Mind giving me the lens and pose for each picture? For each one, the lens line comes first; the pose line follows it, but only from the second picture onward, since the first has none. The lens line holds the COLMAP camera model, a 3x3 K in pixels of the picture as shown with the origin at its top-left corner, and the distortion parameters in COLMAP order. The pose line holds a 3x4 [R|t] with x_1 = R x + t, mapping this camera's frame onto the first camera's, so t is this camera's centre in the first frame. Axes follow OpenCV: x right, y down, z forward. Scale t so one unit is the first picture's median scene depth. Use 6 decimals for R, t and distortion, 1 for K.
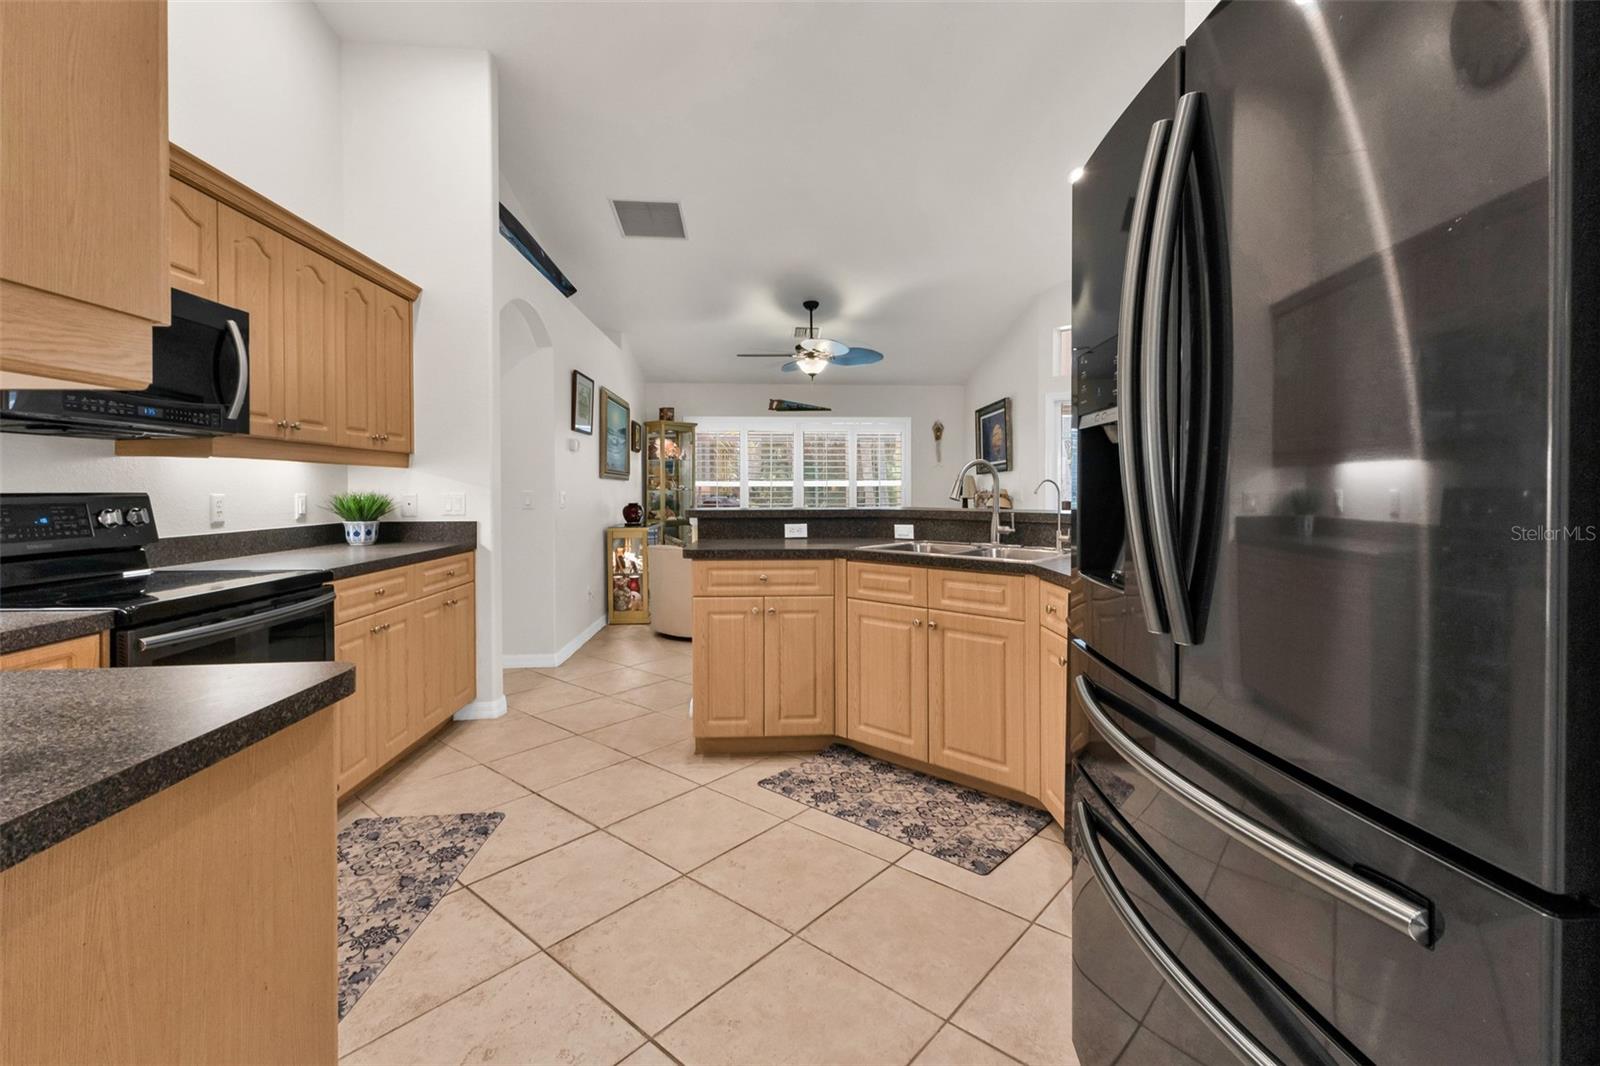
lens RADIAL K [[697.0, 0, 816.8], [0, 697.0, 500.9], [0, 0, 1]] dist [0.011330, -0.002737]
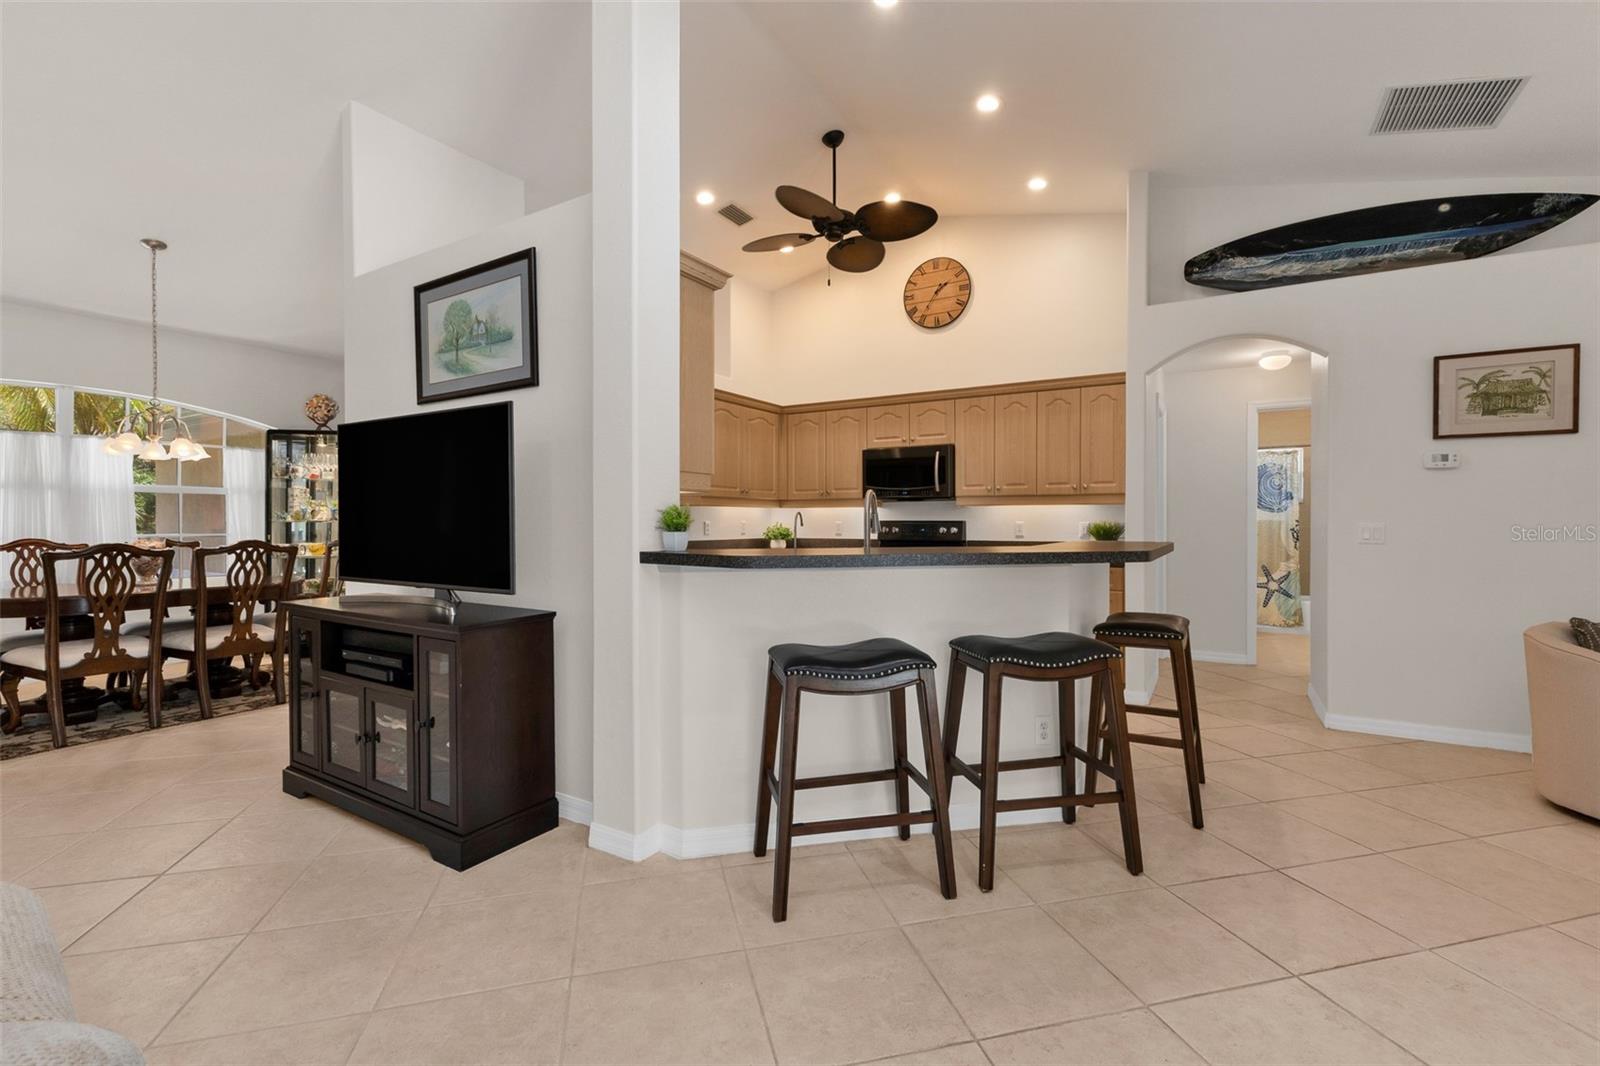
lens RADIAL K [[697.0, 0, 806.5], [0, 697.0, 524.1], [0, 0, 1]] dist [0.011330, -0.002737]
pose [[-0.570552, 0.010946, -0.821189, 0.632155], [-0.011251, 0.999713, 0.021143, -0.020738], [0.821185, 0.021303, -0.570265, 0.878803]]
